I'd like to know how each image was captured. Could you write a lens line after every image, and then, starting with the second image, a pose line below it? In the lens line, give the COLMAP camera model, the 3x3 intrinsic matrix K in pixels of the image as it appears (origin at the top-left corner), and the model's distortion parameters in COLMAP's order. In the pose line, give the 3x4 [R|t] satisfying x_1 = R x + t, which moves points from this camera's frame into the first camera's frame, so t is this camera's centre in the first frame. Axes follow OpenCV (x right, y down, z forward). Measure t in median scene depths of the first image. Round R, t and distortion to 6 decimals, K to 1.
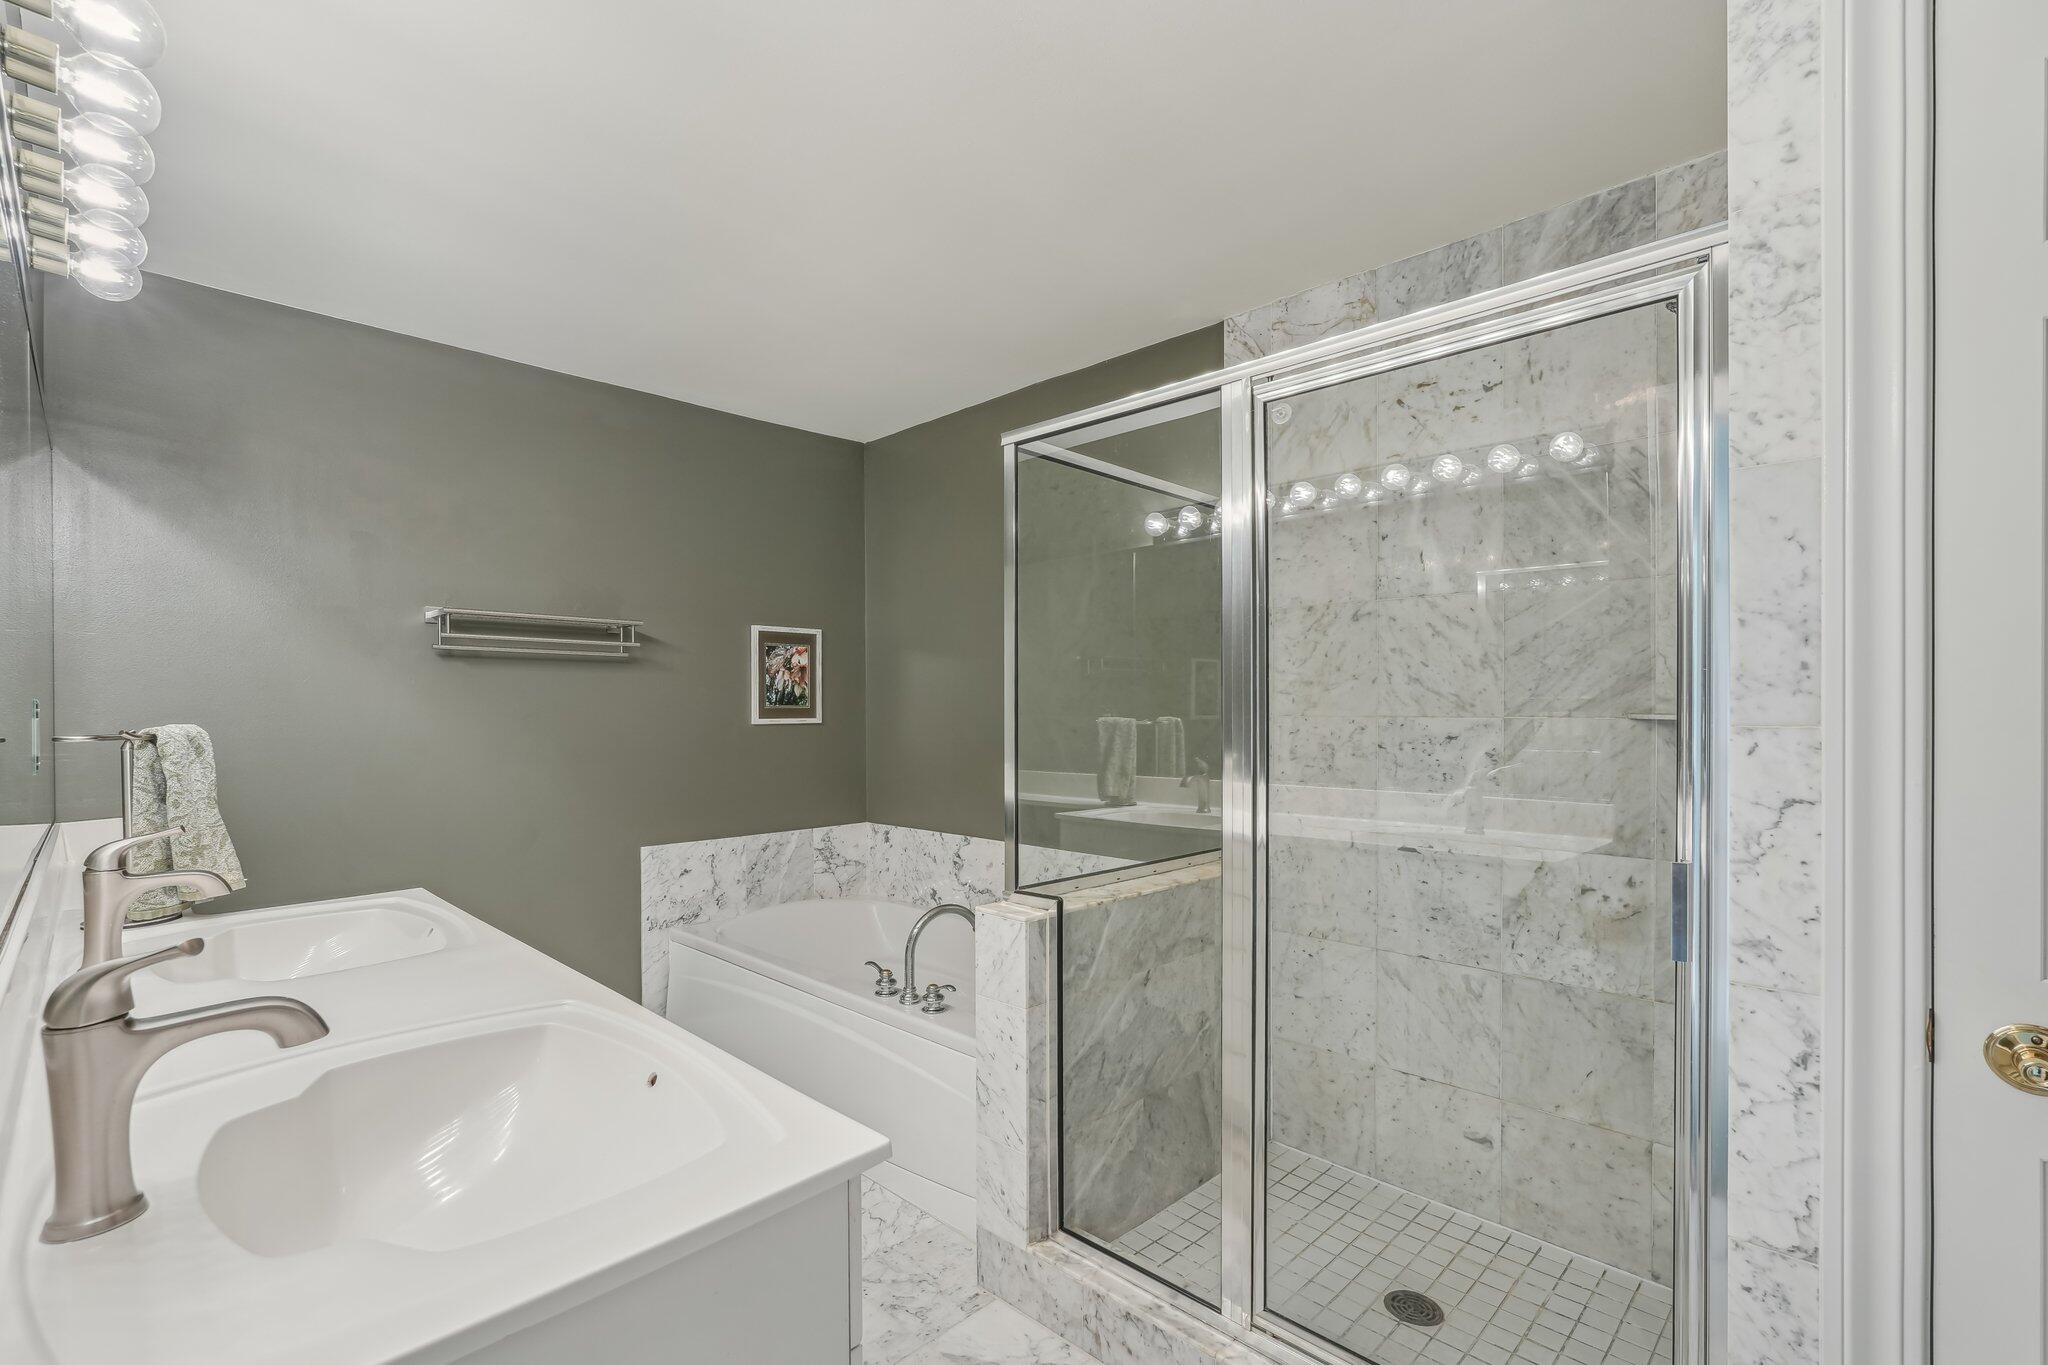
lens RADIAL K [[907.5, 0, 1017.7], [0, 907.5, 701.1], [0, 0, 1]] dist [-0.017990, 0.007456]
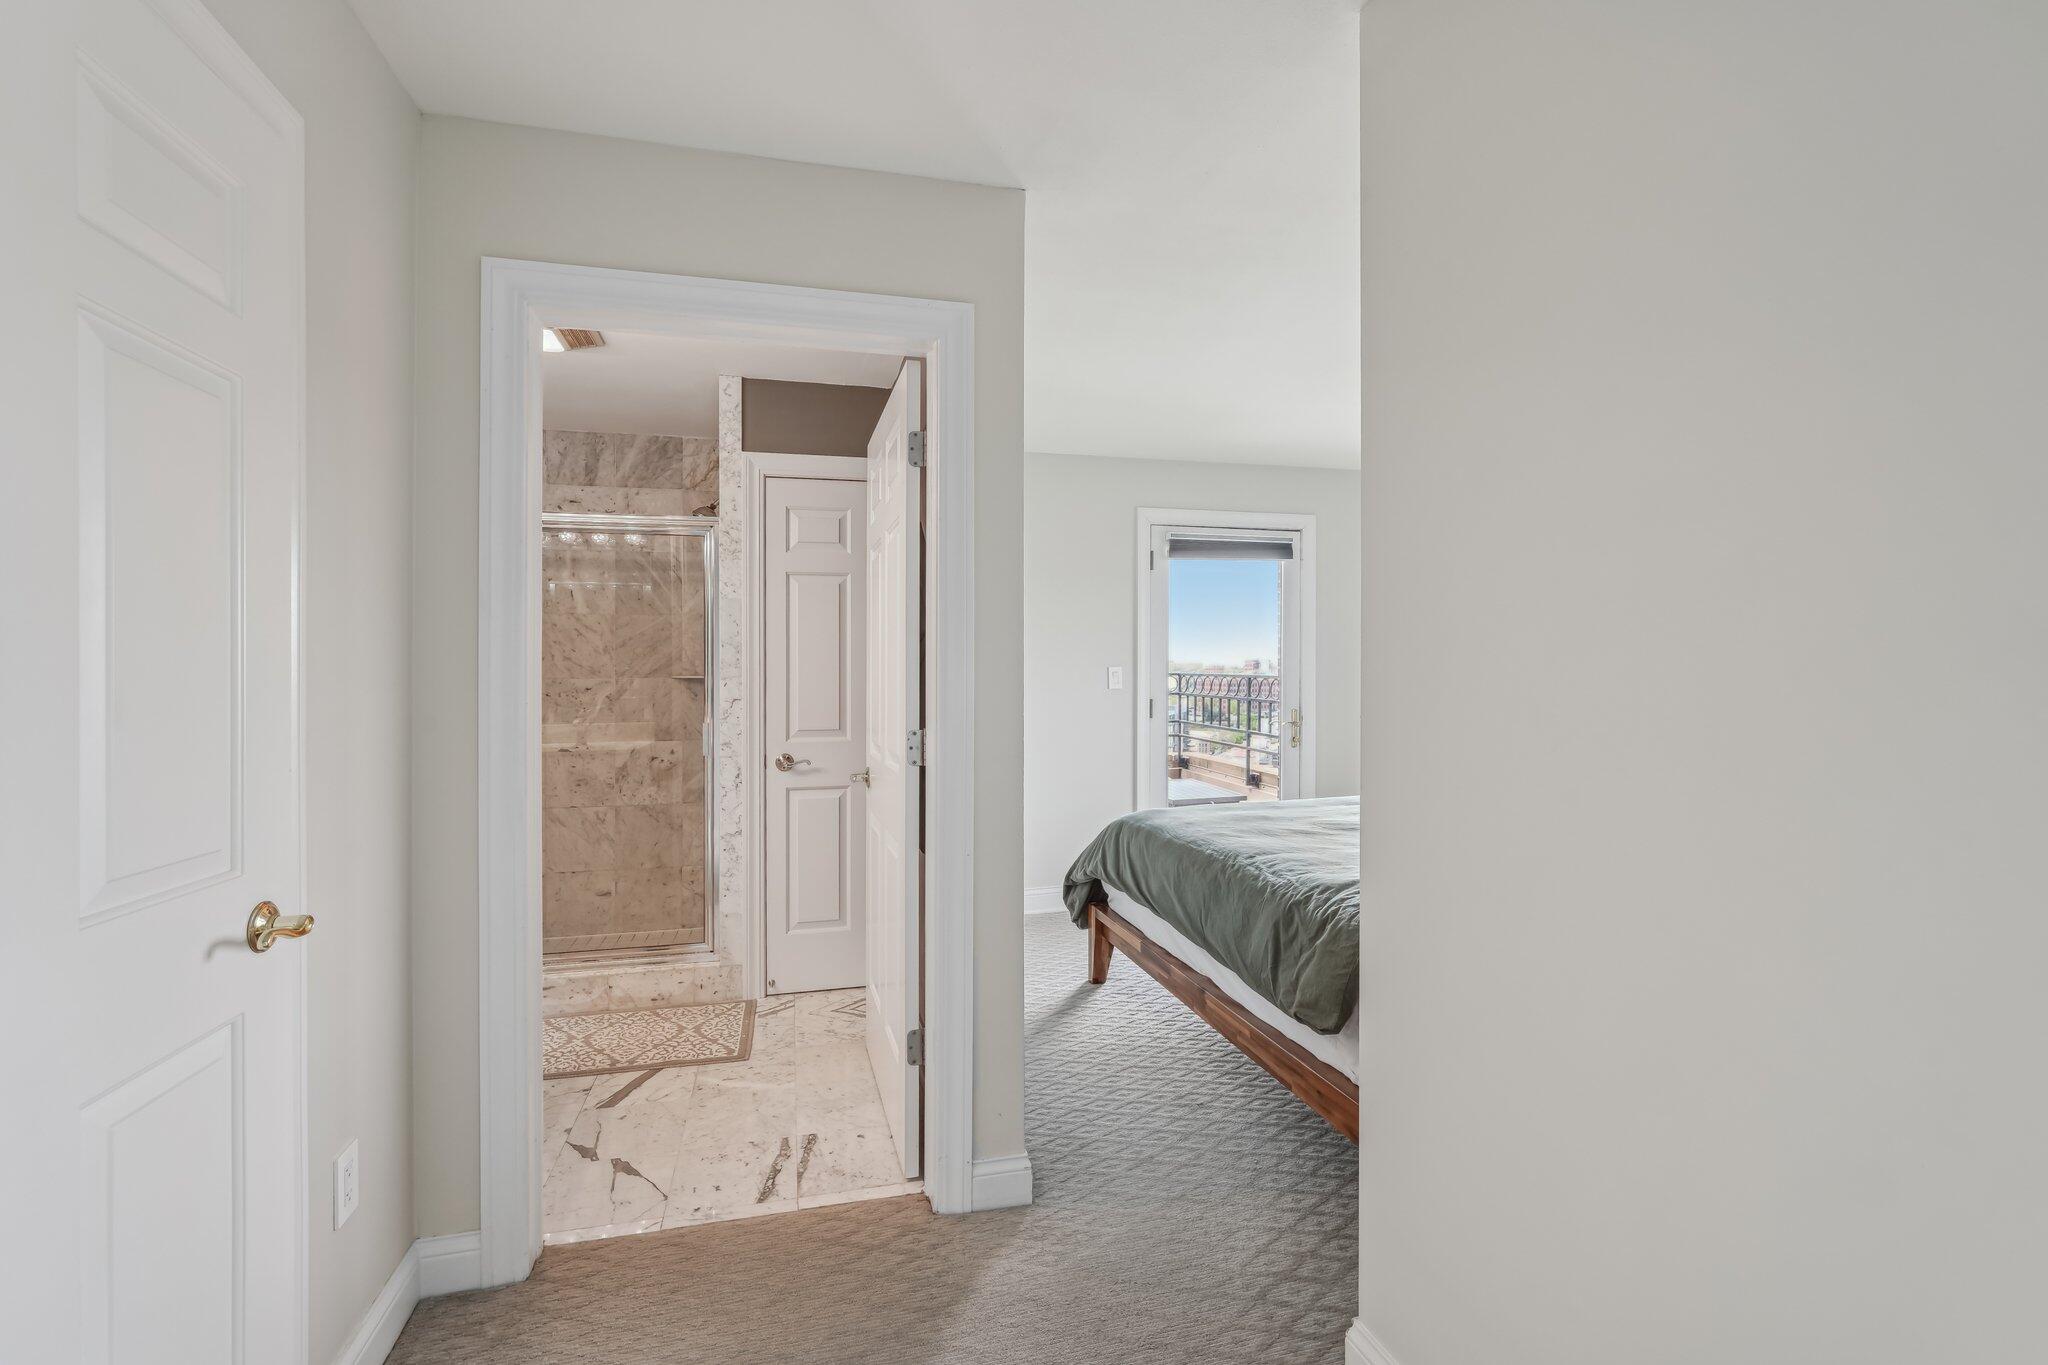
lens RADIAL K [[907.5, 0, 1020.1], [0, 907.5, 684.5], [0, 0, 1]] dist [-0.017990, 0.007456]
pose [[0.509771, -0.012083, 0.860225, -0.740704], [-0.002302, 0.999879, 0.015408, -0.000930], [-0.860307, -0.009835, 0.509681, -0.807581]]
